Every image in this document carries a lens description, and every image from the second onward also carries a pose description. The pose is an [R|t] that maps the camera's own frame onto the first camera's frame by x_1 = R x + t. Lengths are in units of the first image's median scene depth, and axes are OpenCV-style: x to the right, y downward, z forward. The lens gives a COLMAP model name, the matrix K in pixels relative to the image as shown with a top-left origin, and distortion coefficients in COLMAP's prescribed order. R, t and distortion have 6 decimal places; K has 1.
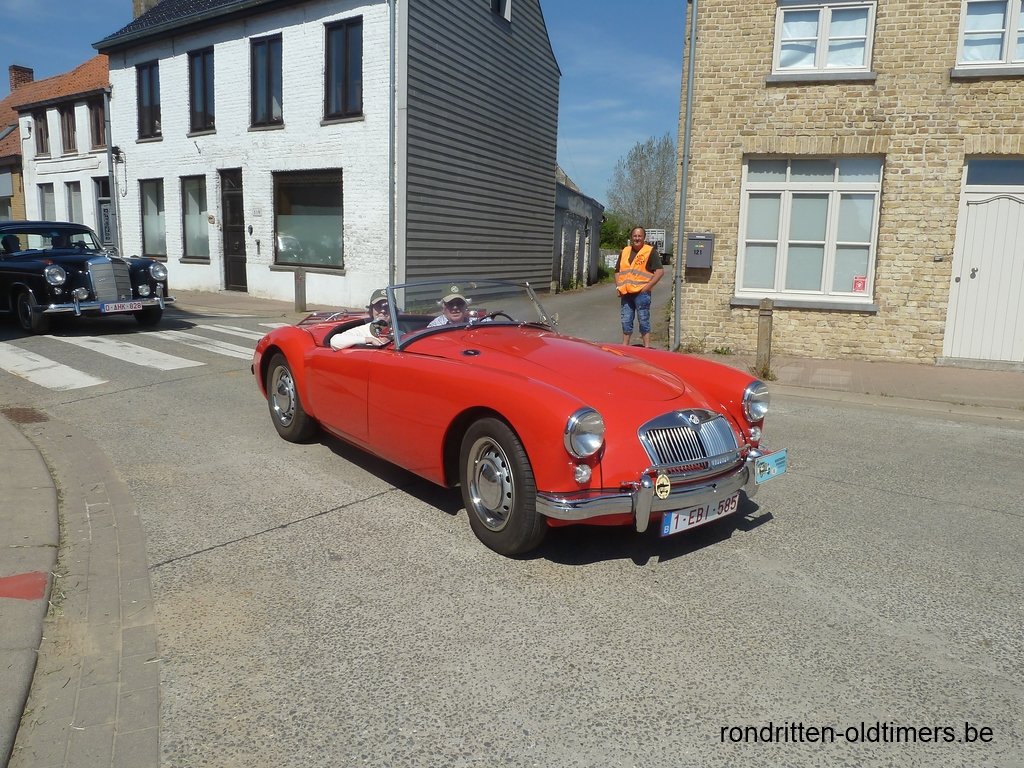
lens RADIAL K [[758.7, 0, 519.3], [0, 758.7, 378.8], [0, 0, 1]] dist [-0.037969, 0.011720]
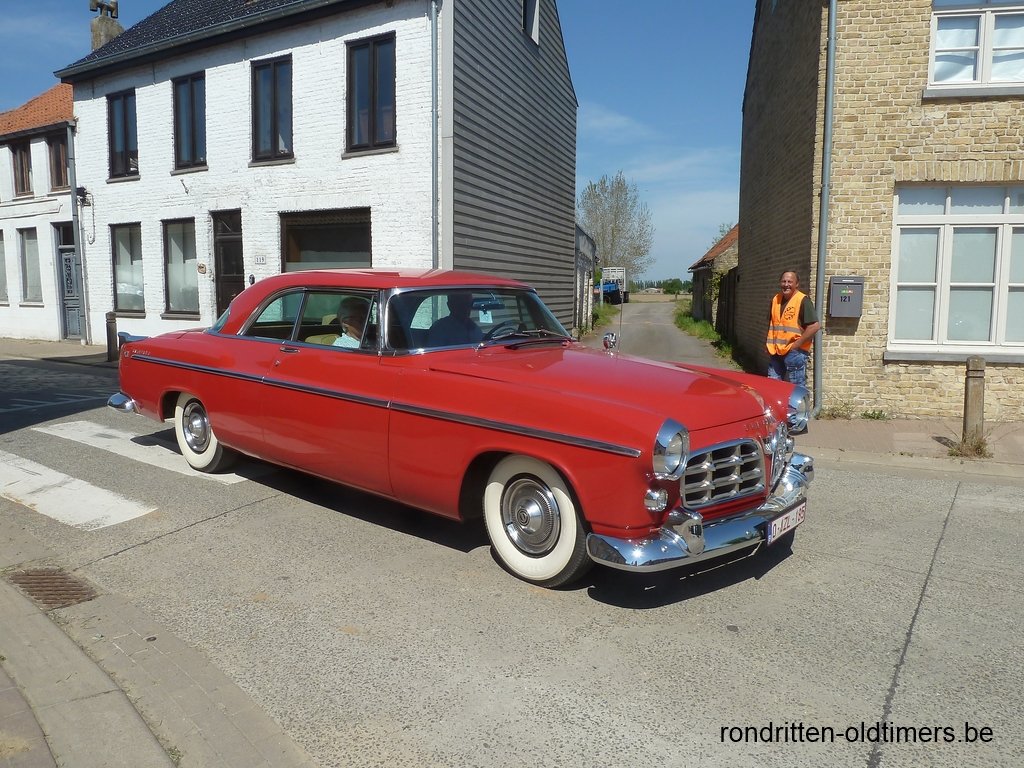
lens RADIAL K [[758.7, 0, 519.7], [0, 758.7, 376.1], [0, 0, 1]] dist [-0.037969, 0.011720]
pose [[0.996844, -0.030483, 0.073298, -0.174296], [0.034420, 0.997998, -0.053065, -0.046702], [-0.071534, 0.055421, 0.995897, 0.186577]]
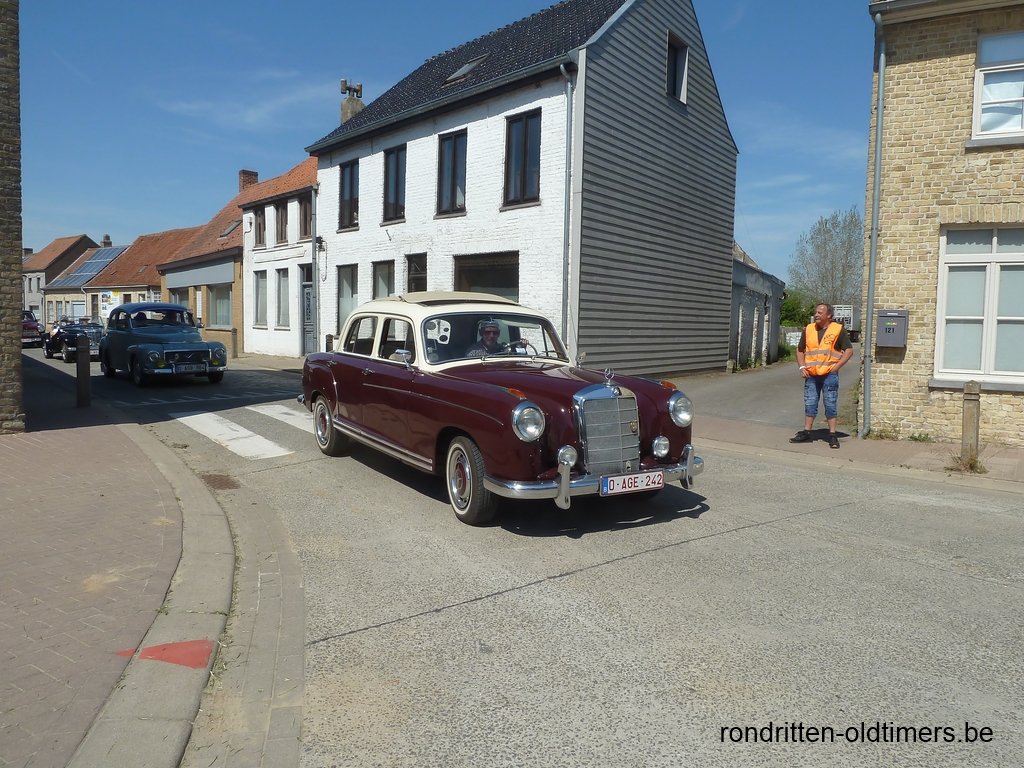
lens RADIAL K [[758.7, 0, 519.6], [0, 758.7, 377.3], [0, 0, 1]] dist [-0.037969, 0.011720]
pose [[0.974125, 0.008616, -0.225844, 0.003665], [-0.031844, 0.994537, -0.099410, -0.004001], [0.223753, 0.104029, 0.969078, 0.013287]]
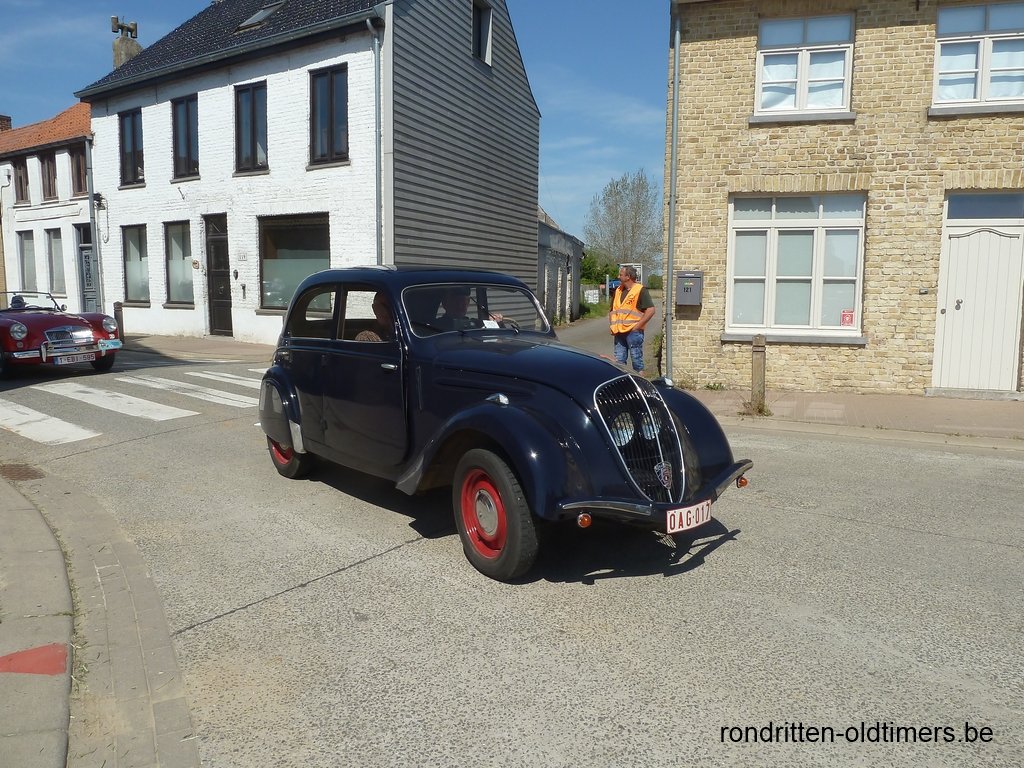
lens RADIAL K [[758.7, 0, 518.7], [0, 758.7, 378.4], [0, 0, 1]] dist [-0.037969, 0.011720]
pose [[0.999382, -0.023030, 0.026556, -0.017819], [0.024247, 0.998626, -0.046467, -0.006855], [-0.025449, 0.047082, 0.998567, 0.001058]]
